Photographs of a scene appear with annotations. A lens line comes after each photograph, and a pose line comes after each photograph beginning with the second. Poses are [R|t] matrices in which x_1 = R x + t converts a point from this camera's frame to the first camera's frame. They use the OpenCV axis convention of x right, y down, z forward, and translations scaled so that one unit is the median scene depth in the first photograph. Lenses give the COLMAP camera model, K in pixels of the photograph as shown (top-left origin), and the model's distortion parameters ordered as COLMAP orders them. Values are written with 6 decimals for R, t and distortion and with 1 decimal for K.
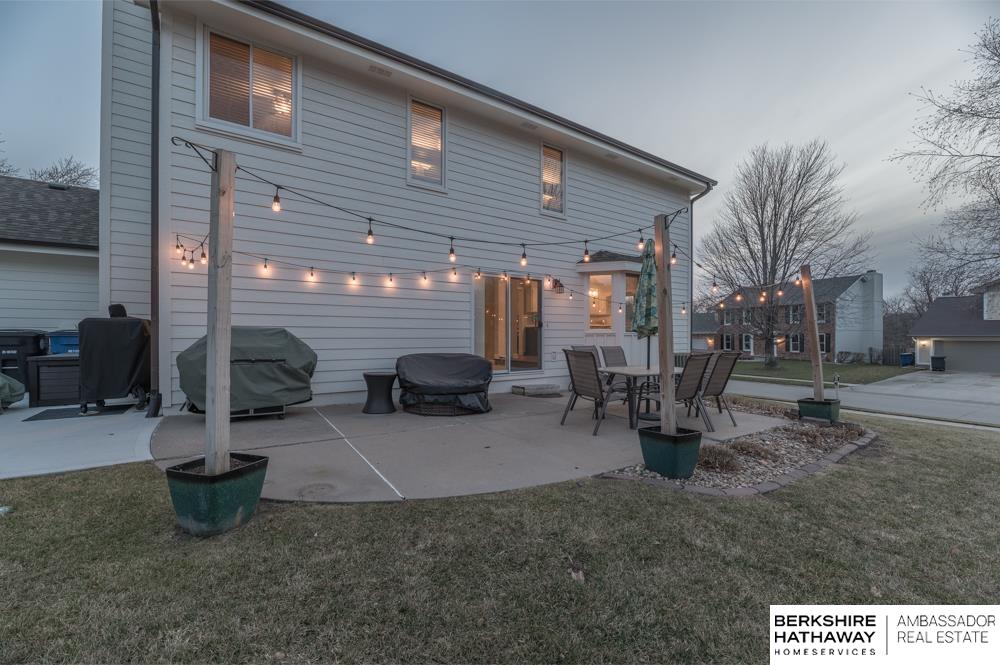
lens RADIAL K [[401.7, 0, 500.0], [0, 401.7, 332.5], [0, 0, 1]] dist [0.002259, 0.000152]
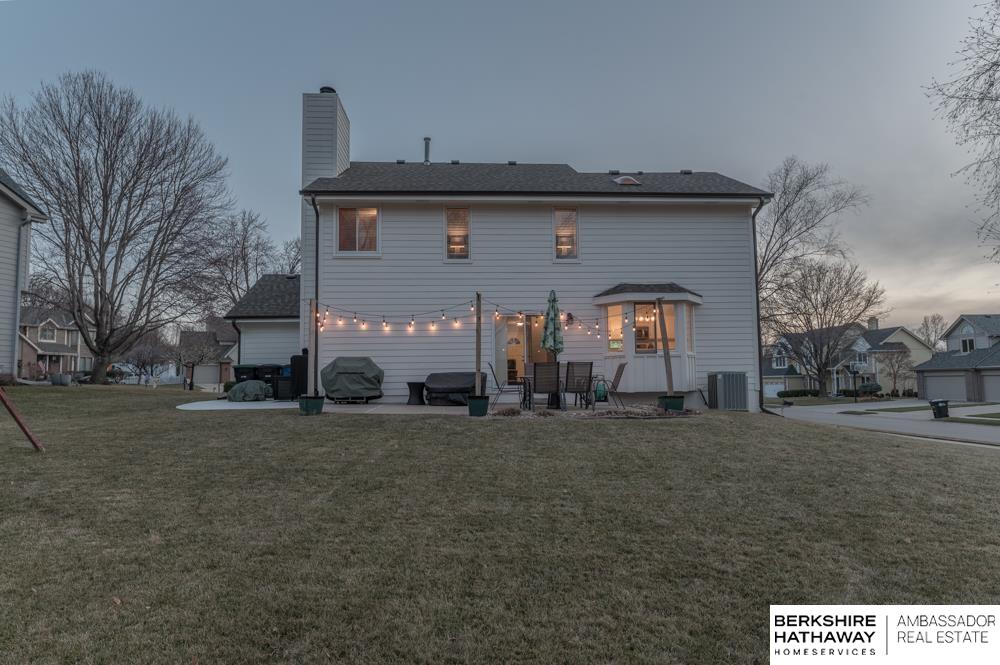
lens RADIAL K [[590.2, 0, 500.0], [0, 590.2, 332.5], [0, 0, 1]] dist [0.015004, -0.000725]
pose [[0.870028, -0.055154, -0.489907, 1.269717], [0.019967, 0.996849, -0.076767, 0.093044], [0.492597, 0.057008, 0.868388, -1.025232]]
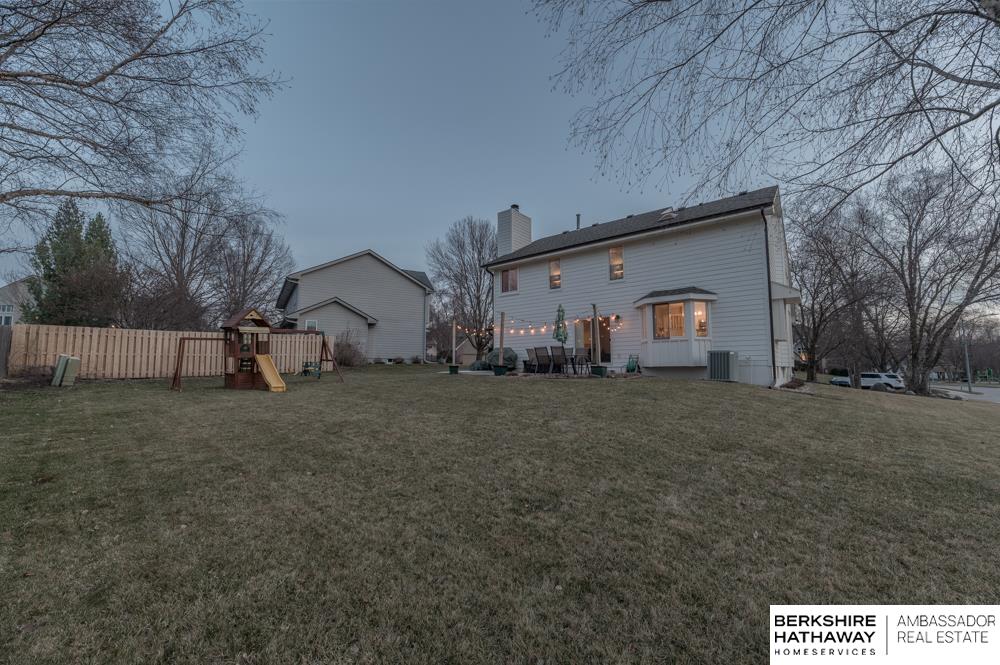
lens RADIAL K [[401.7, 0, 500.0], [0, 401.7, 332.5], [0, 0, 1]] dist [0.002259, 0.000152]
pose [[0.308478, -0.093893, -0.946586, 2.655143], [0.012322, 0.995427, -0.094722, 0.183805], [0.951152, 0.017556, 0.308225, -0.166015]]
